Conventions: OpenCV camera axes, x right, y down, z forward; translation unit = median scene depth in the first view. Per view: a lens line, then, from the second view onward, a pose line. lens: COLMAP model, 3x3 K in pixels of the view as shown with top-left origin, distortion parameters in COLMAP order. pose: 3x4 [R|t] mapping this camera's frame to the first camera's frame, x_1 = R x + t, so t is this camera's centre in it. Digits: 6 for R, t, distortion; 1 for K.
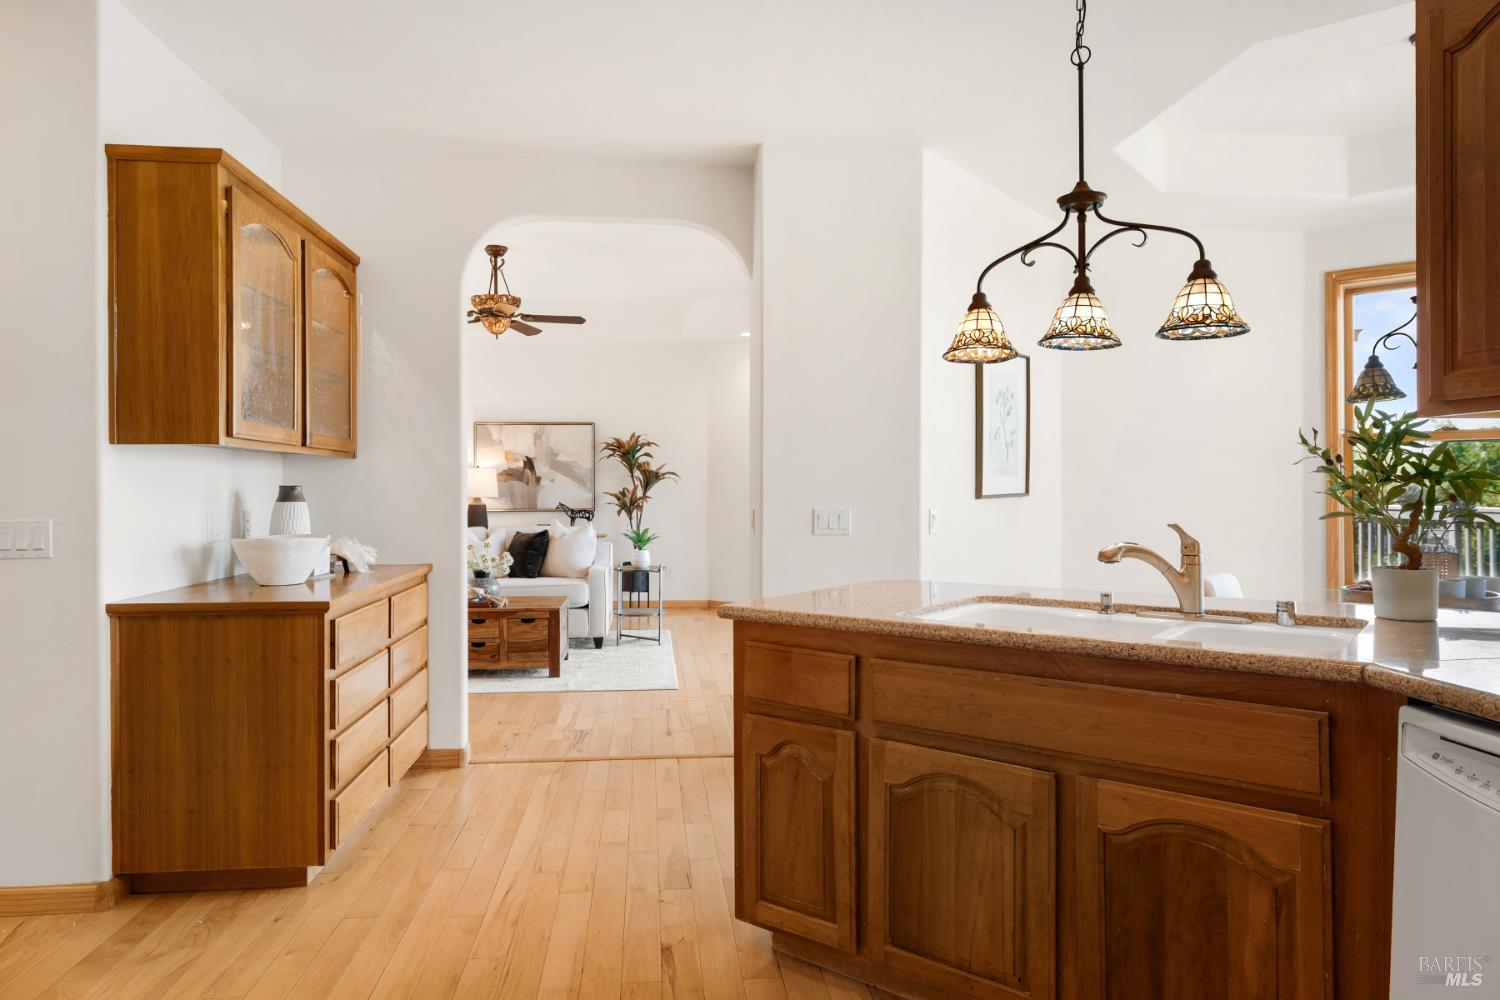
lens RADIAL K [[956.5, 0, 739.1], [0, 956.5, 483.4], [0, 0, 1]] dist [0.007434, 0.000944]
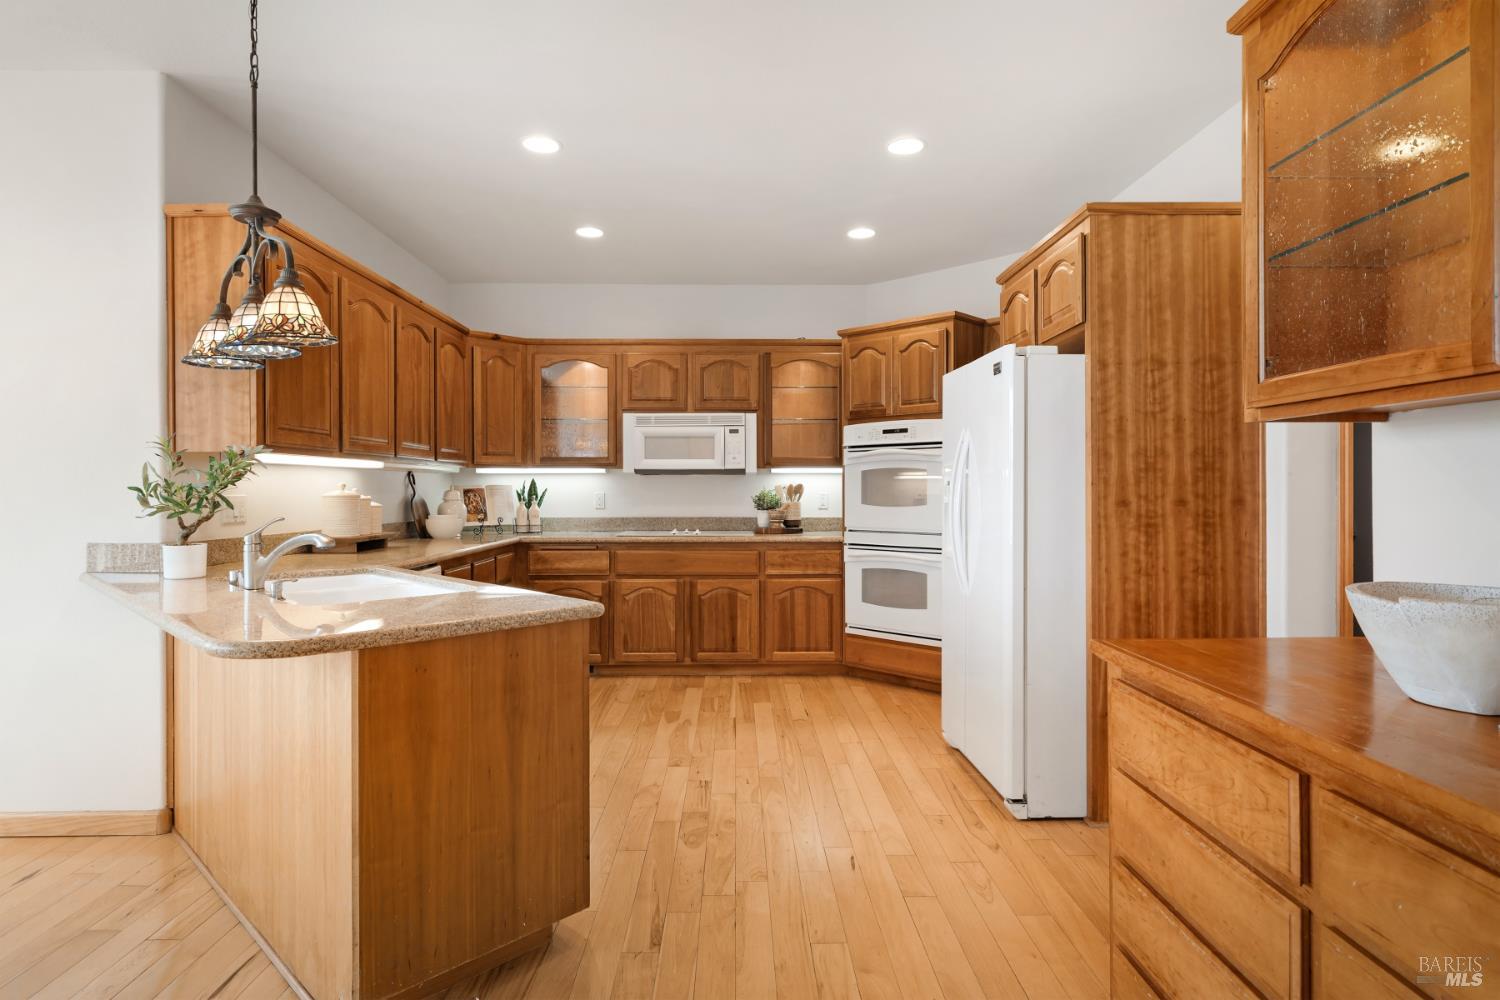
lens RADIAL K [[815.8, 0, 752.6], [0, 815.8, 490.8], [0, 0, 1]] dist [-0.001330, -0.000151]
pose [[-0.997029, 0.008520, 0.076551, -0.087231], [0.008445, 0.999963, -0.001309, 0.004171], [-0.076560, -0.000658, -0.997065, 0.667872]]
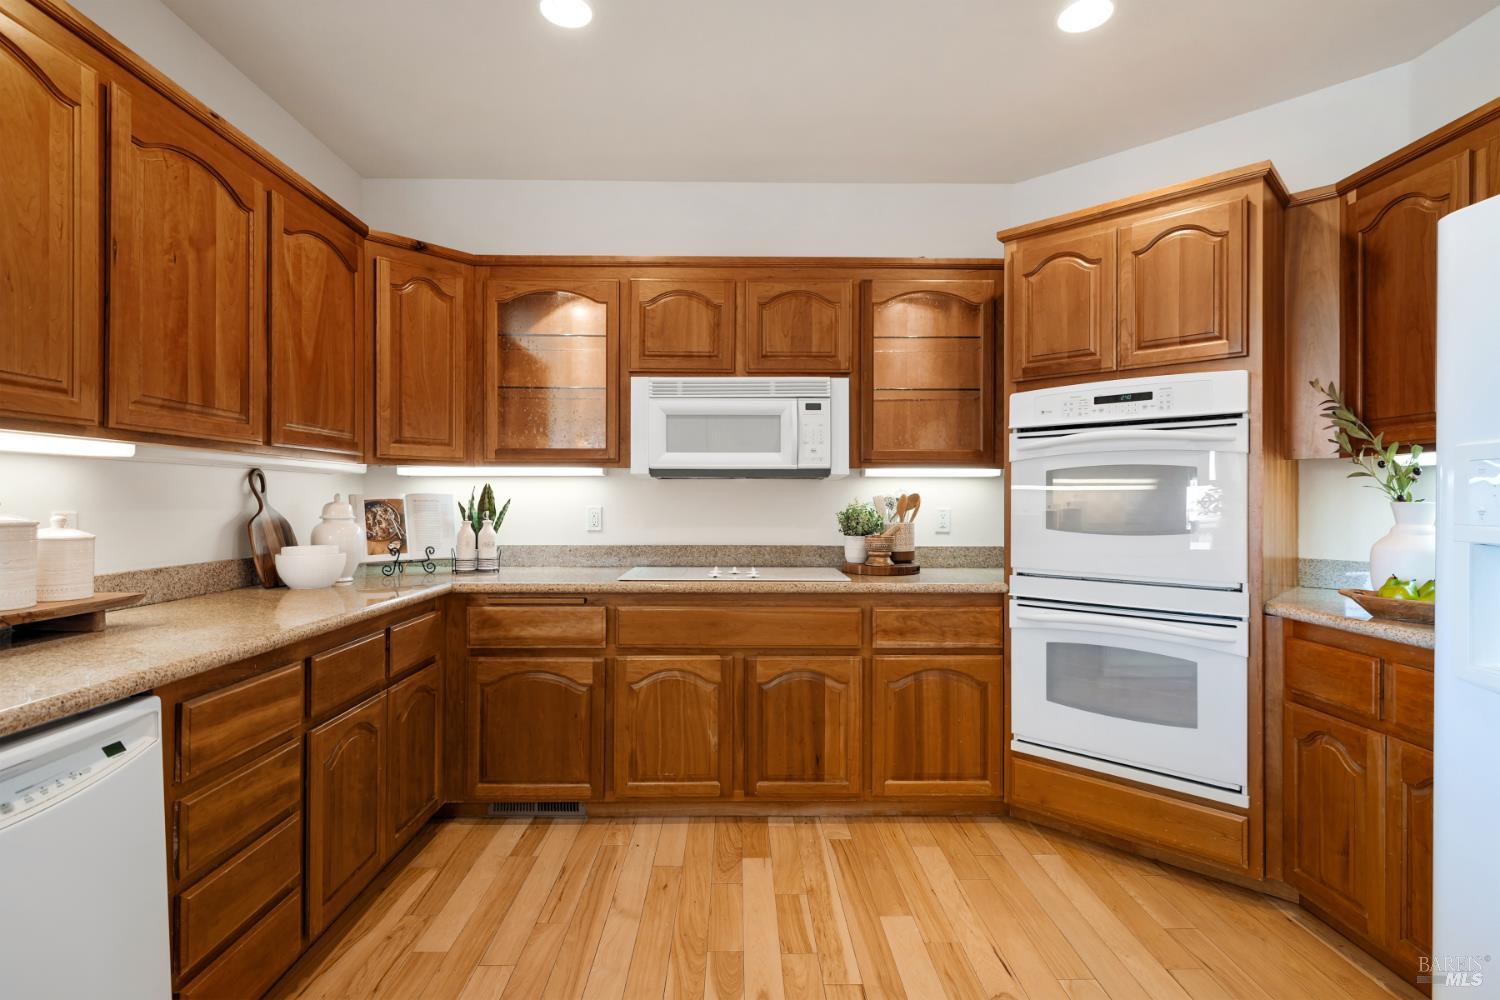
lens RADIAL K [[737.2, 0, 750.0], [0, 737.2, 500.0], [0, 0, 1]] dist [0.001742, -0.000020]
pose [[-0.996820, 0.005196, 0.079512, -0.007555], [0.005013, 0.999984, -0.002500, 0.001243], [-0.079523, -0.002094, -0.996831, 0.321659]]
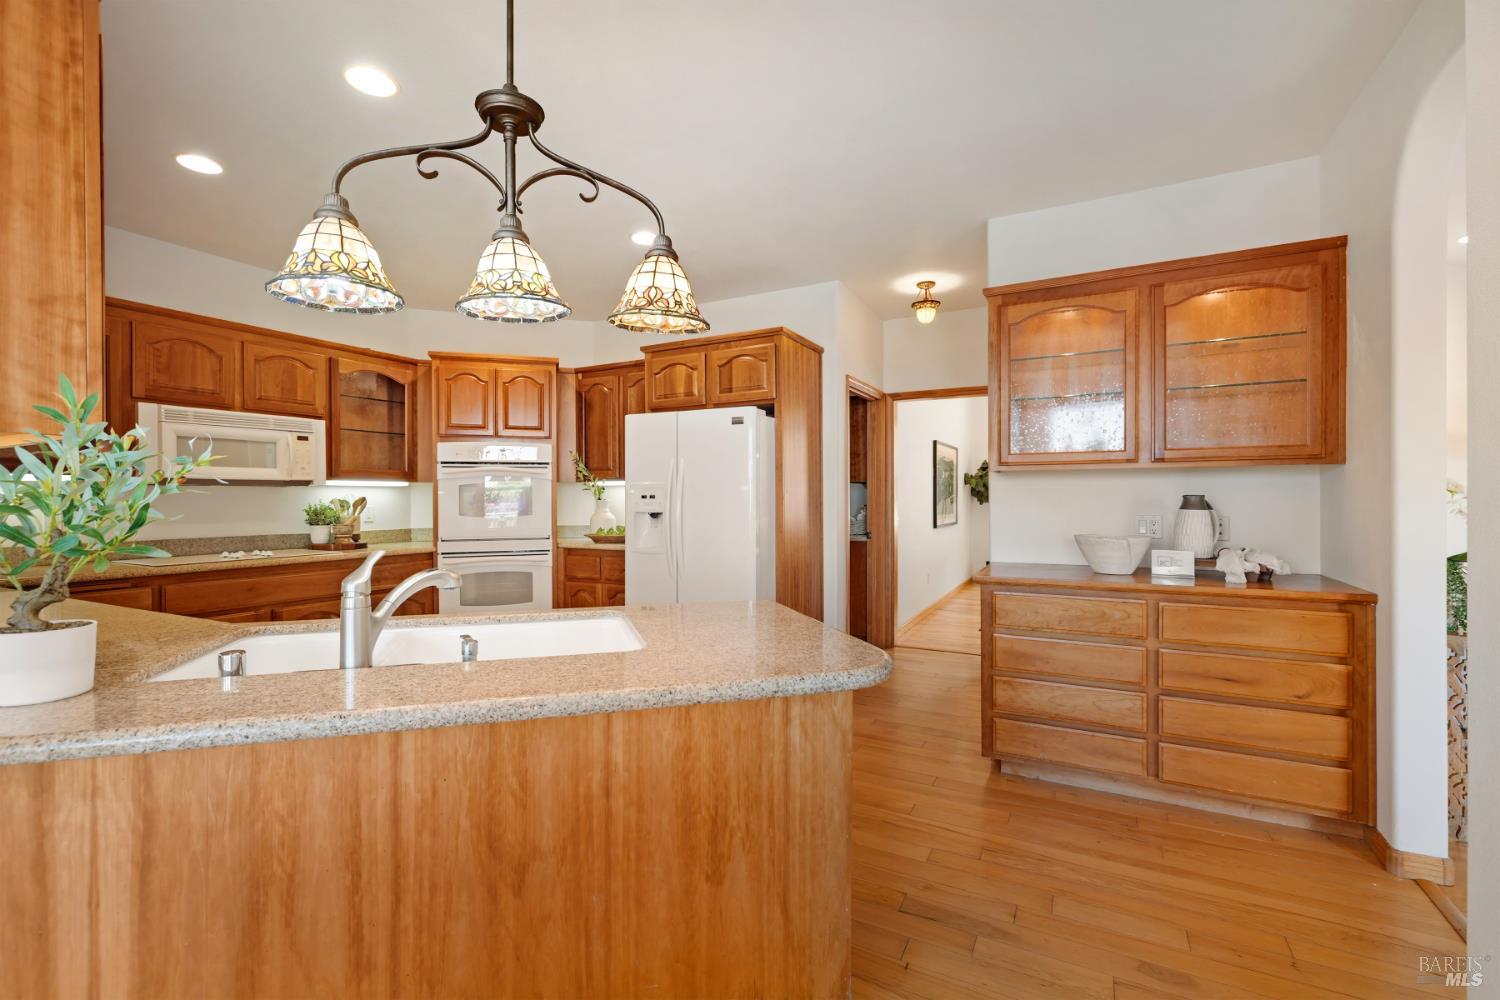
lens RADIAL K [[650.1, 0, 741.8], [0, 650.1, 490.6], [0, 0, 1]] dist [0.000376, 0.000235]
pose [[-0.554941, 0.001692, -0.831888, 0.244103], [0.012332, 0.999905, -0.006192, -0.001017], [0.831798, -0.013695, -0.554909, 0.513188]]
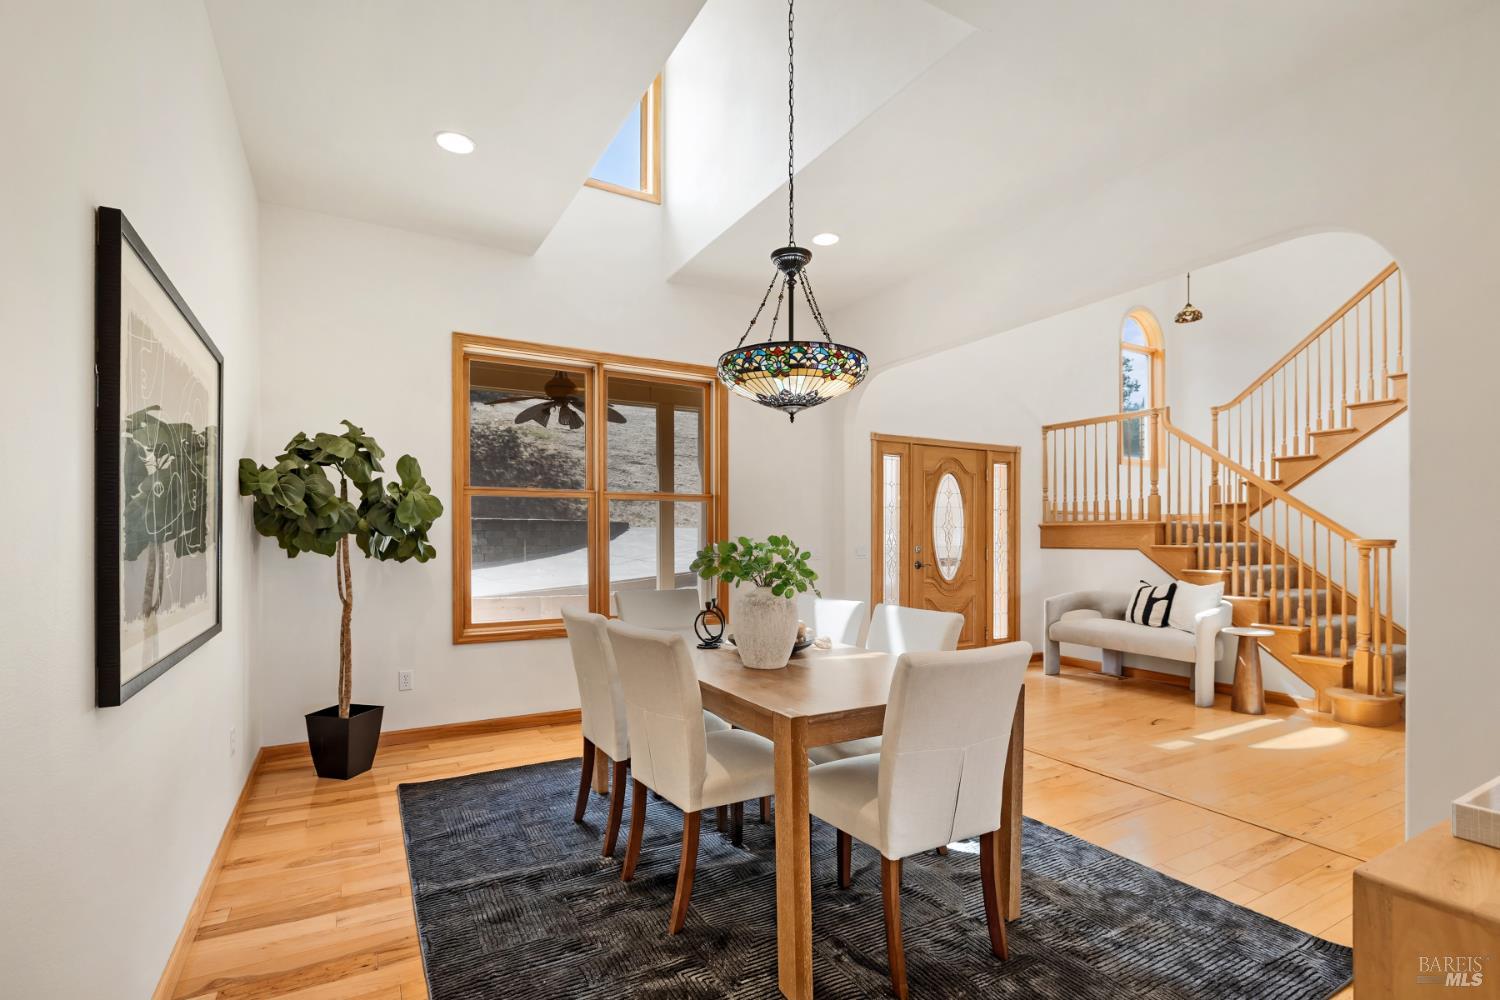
lens RADIAL K [[709.5, 0, 748.6], [0, 709.5, 540.5], [0, 0, 1]] dist [0.000691, -0.000215]
pose [[0.407728, 0.006050, -0.913084, -0.494016], [-0.002009, 0.999982, 0.005729, 0.009747], [0.913101, -0.000502, 0.407732, 0.289378]]
